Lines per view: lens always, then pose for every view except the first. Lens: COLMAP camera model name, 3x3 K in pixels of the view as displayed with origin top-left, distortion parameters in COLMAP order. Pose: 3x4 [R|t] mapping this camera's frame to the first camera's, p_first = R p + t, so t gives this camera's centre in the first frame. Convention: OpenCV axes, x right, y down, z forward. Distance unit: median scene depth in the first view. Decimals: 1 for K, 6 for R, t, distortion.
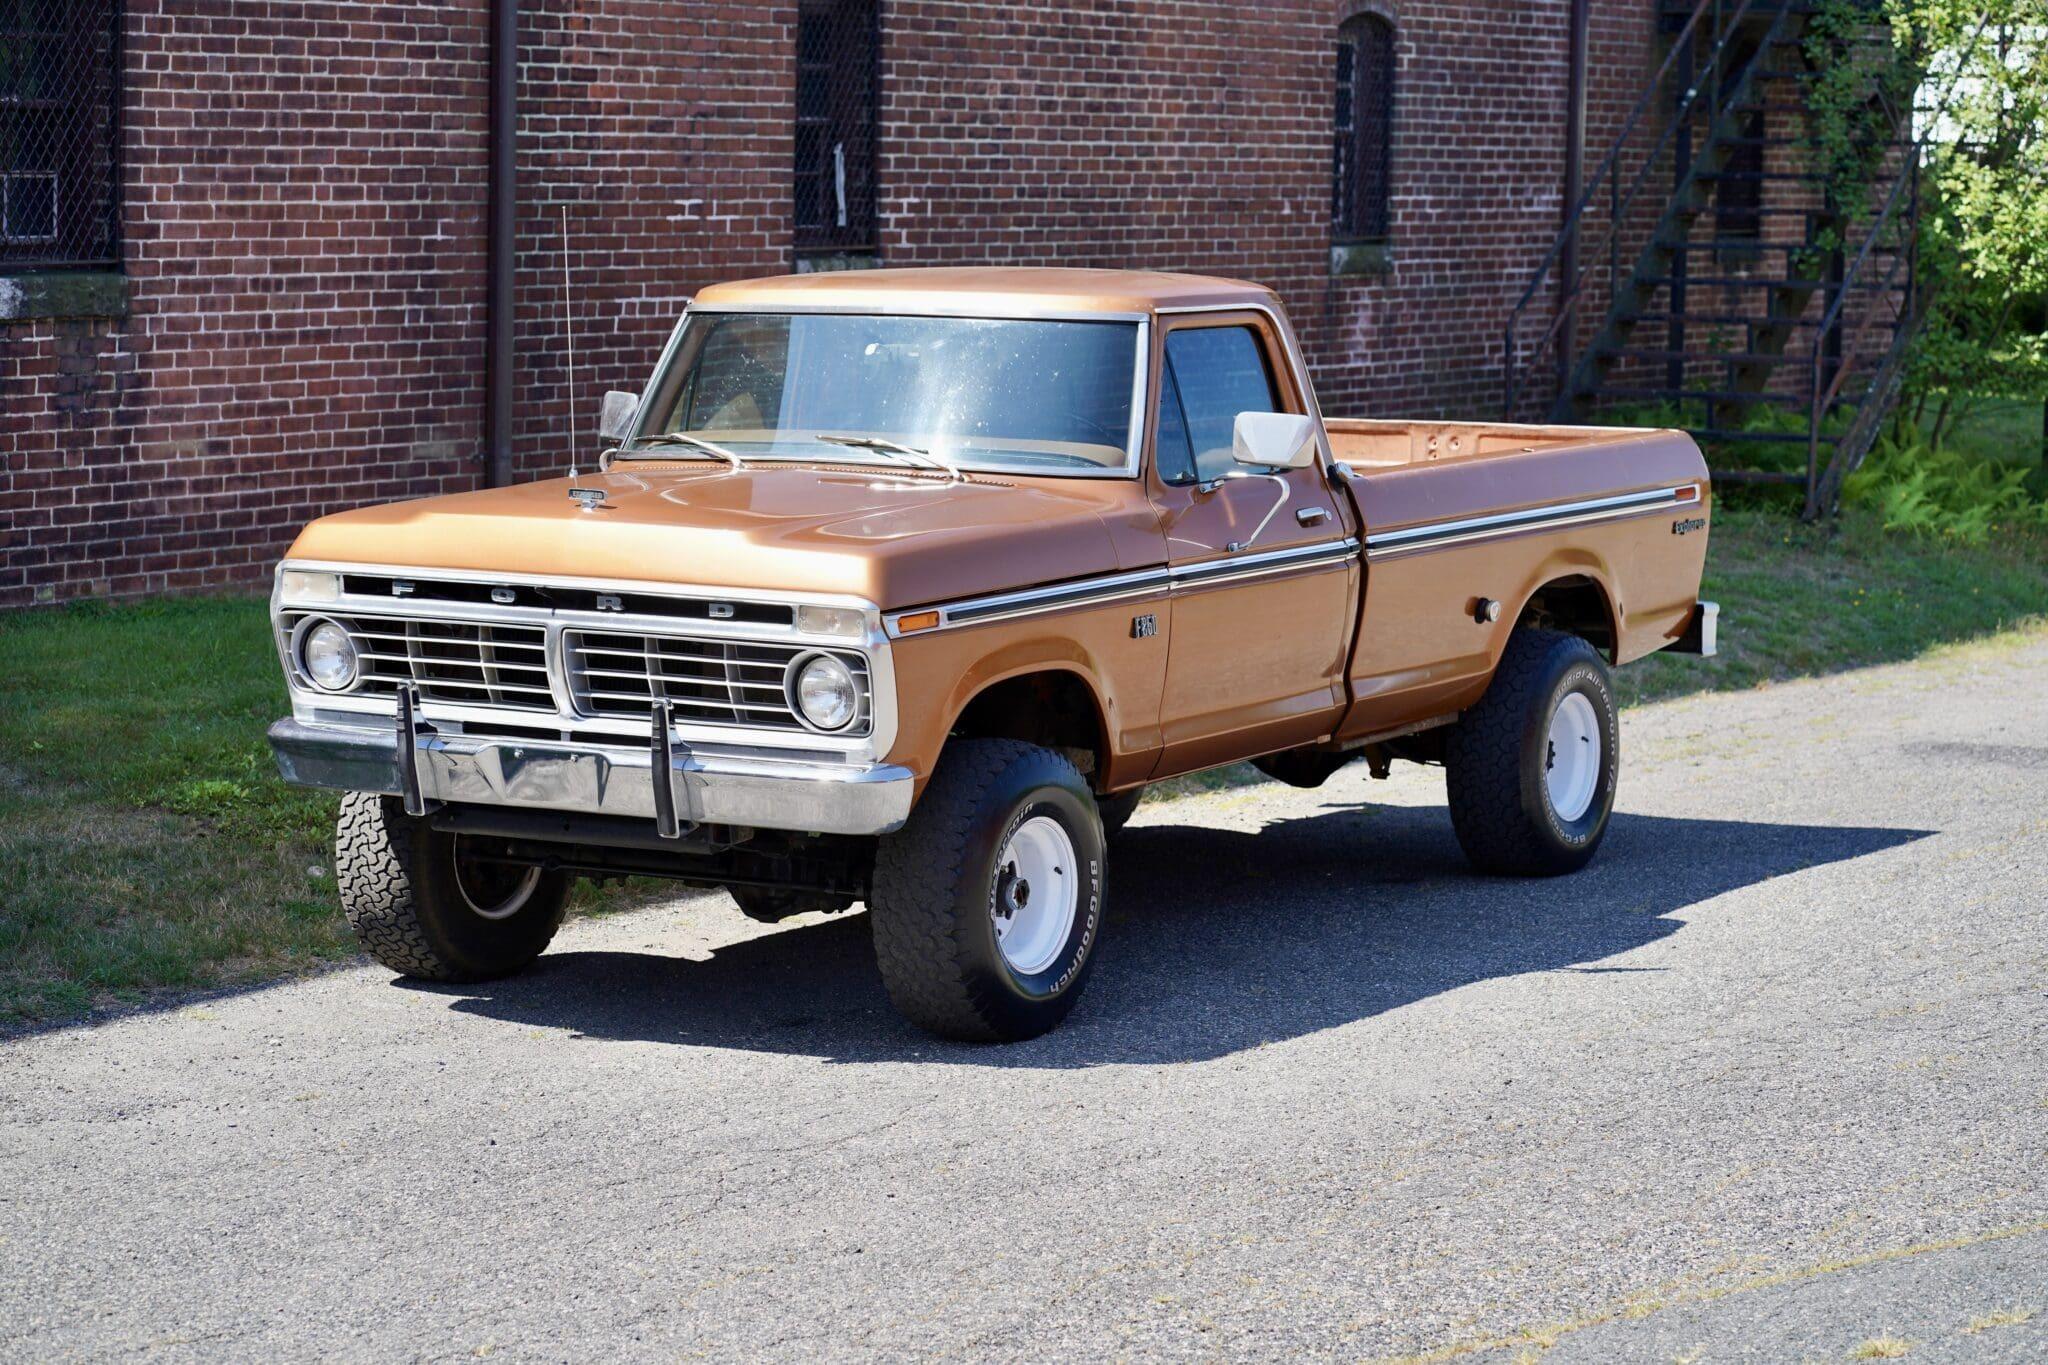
lens RADIAL K [[4920.1, 0, 1294.4], [0, 4920.1, 693.2], [0, 0, 1]] dist [-0.044104, 0.000000]
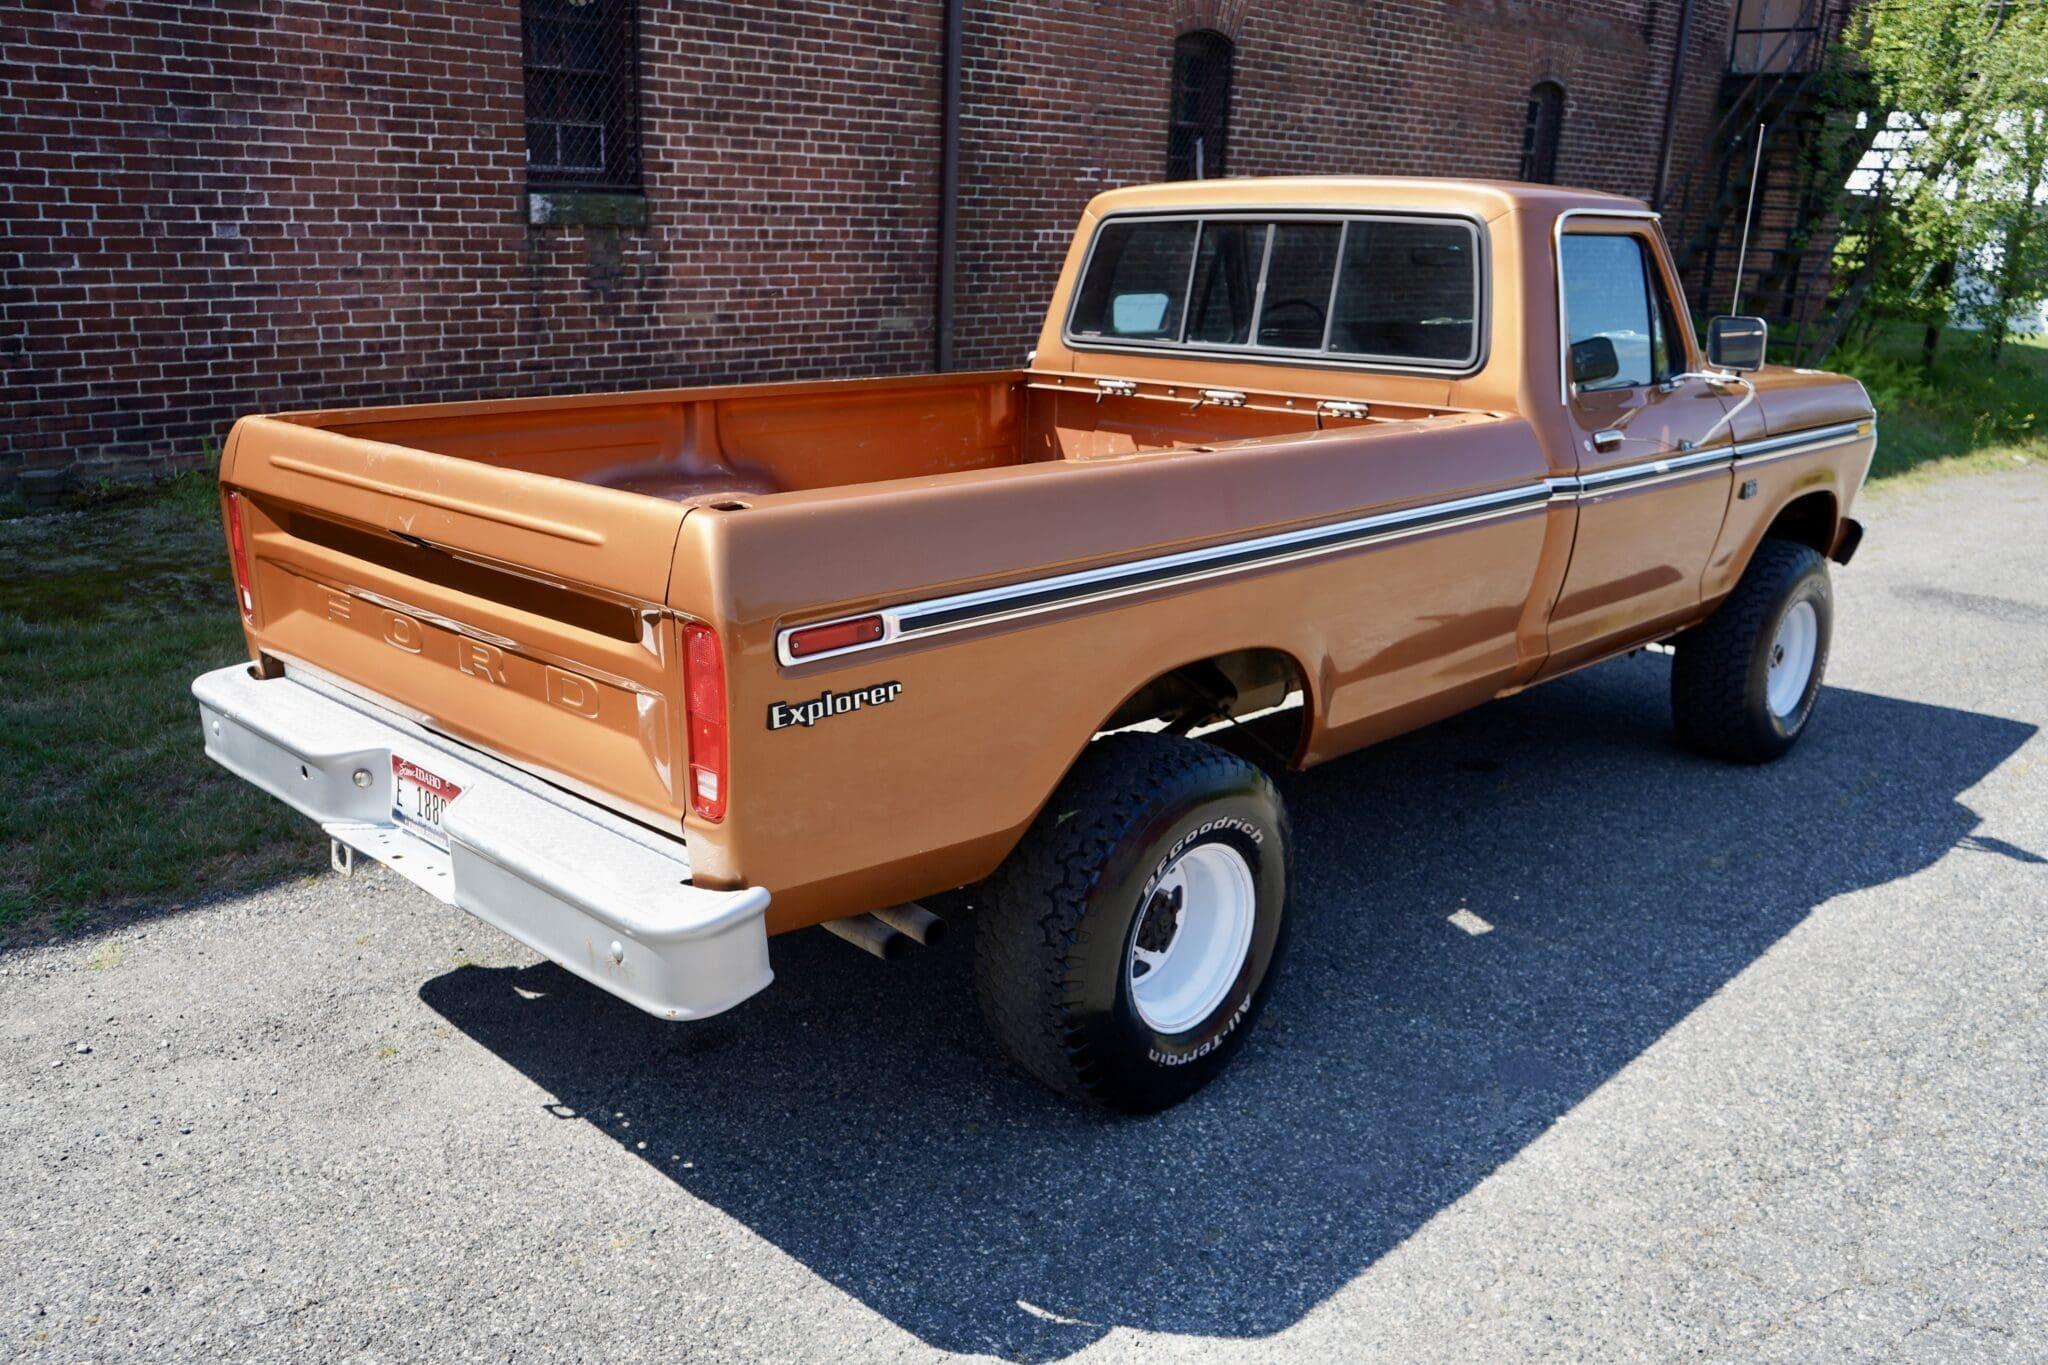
lens RADIAL K [[1656.9, 0, 1053.5], [0, 1656.9, 688.8], [0, 0, 1]] dist [-0.021434, 0.016559]
pose [[0.963718, 0.093801, -0.249897, 0.016808], [-0.049108, 0.982546, 0.179422, -0.034465], [0.262365, -0.160641, 0.951504, 0.524632]]
